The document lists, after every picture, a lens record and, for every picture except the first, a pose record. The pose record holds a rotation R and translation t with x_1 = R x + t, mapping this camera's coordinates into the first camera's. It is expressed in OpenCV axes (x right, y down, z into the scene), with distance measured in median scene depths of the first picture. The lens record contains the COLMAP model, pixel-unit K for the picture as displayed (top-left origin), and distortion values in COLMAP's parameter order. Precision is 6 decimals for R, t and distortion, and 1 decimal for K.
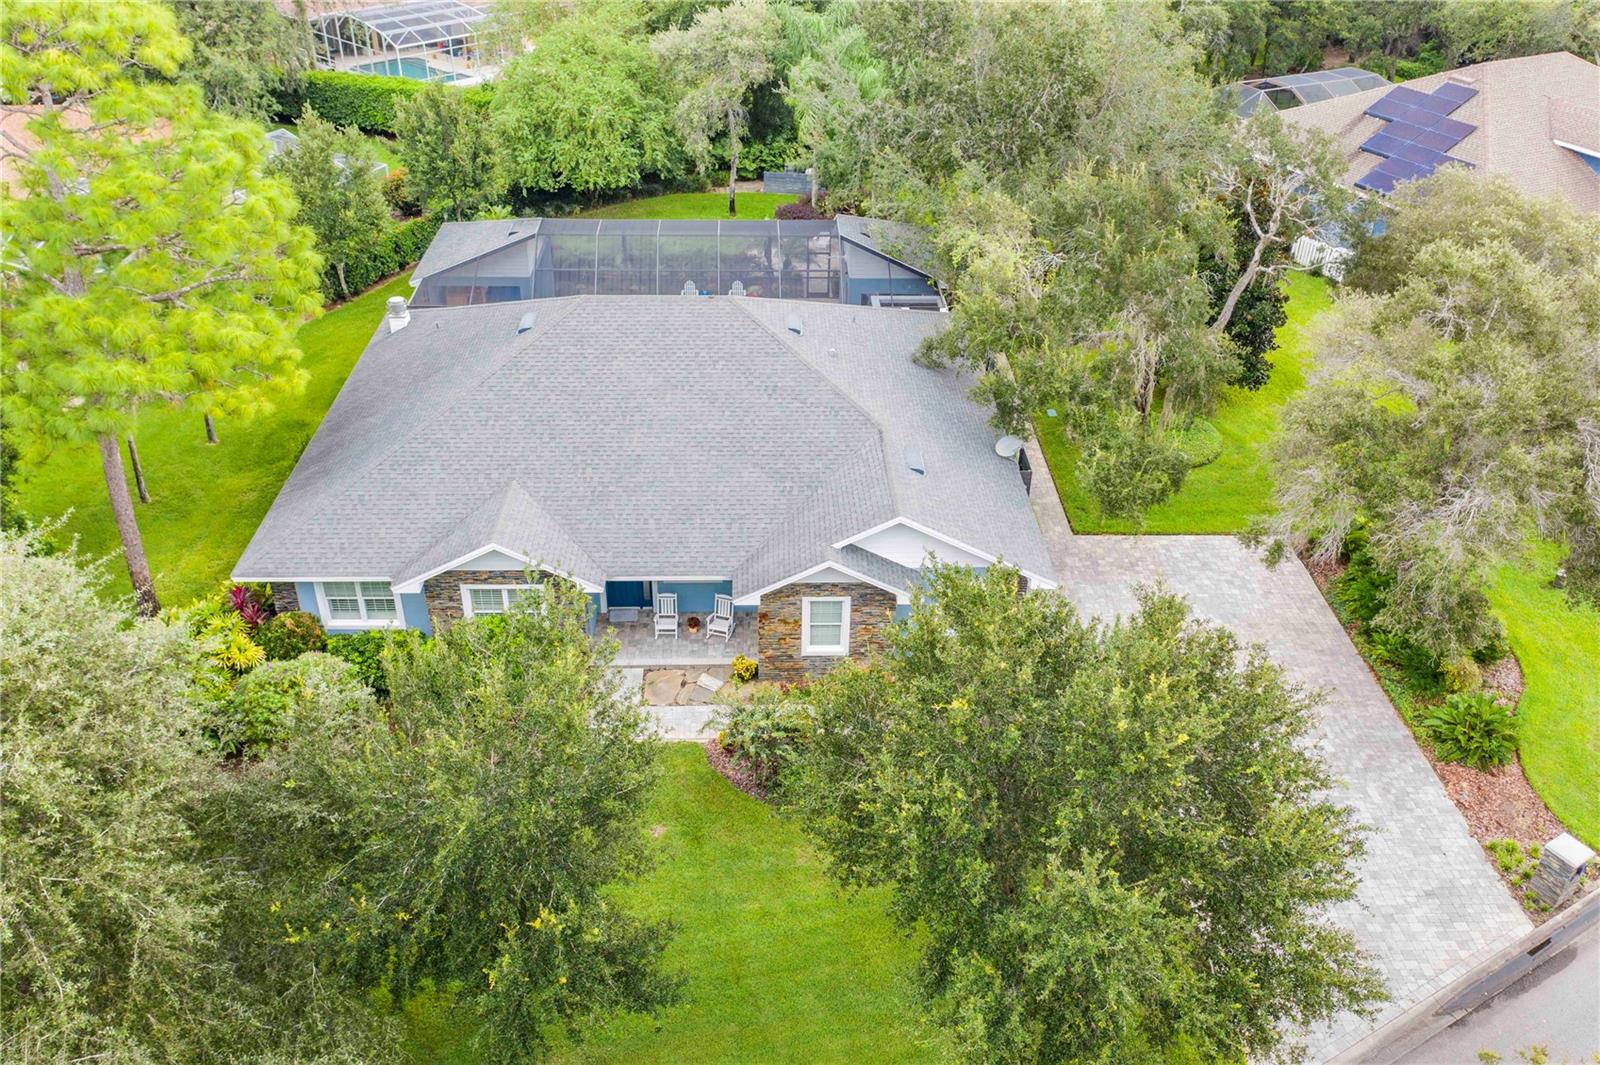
lens RADIAL K [[1262.4, 0, 800.0], [0, 1262.4, 532.5], [0, 0, 1]] dist [0.003050, 0.002011]
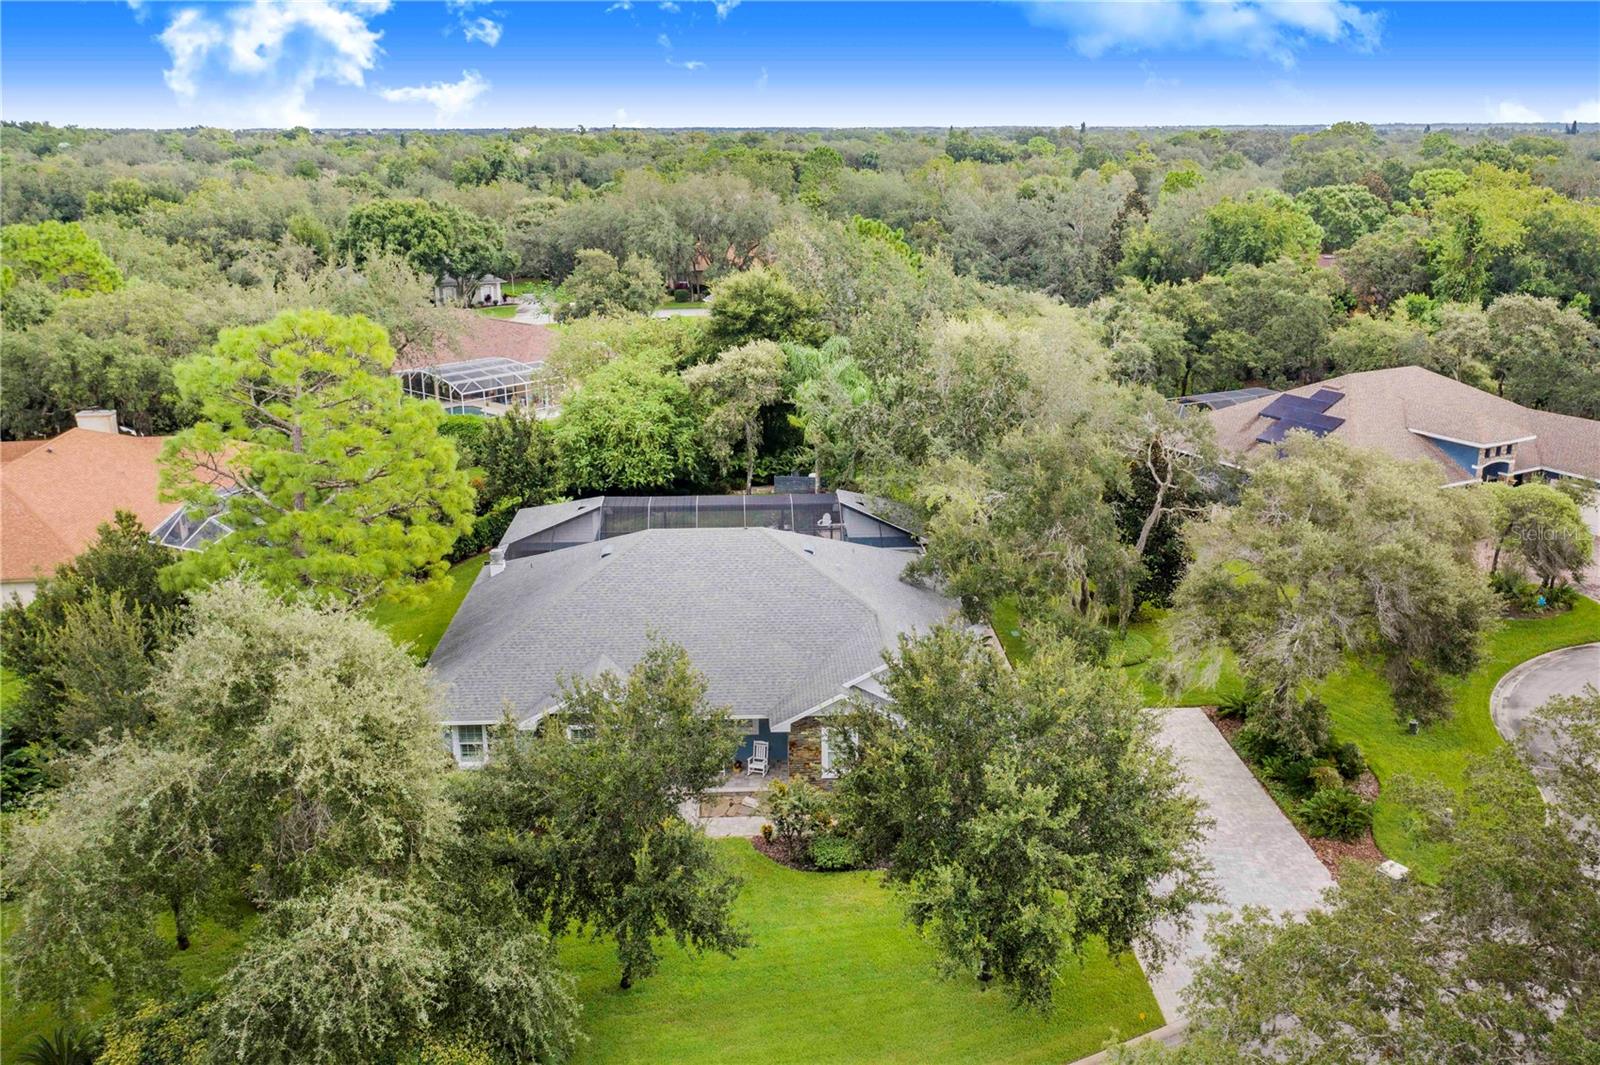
lens RADIAL K [[1262.4, 0, 800.0], [0, 1262.4, 532.5], [0, 0, 1]] dist [0.003050, 0.002011]
pose [[0.999738, -0.022730, 0.002512, -0.010221], [0.022570, 0.963068, -0.268310, 0.109902], [0.003679, 0.268297, 0.963329, -0.177136]]
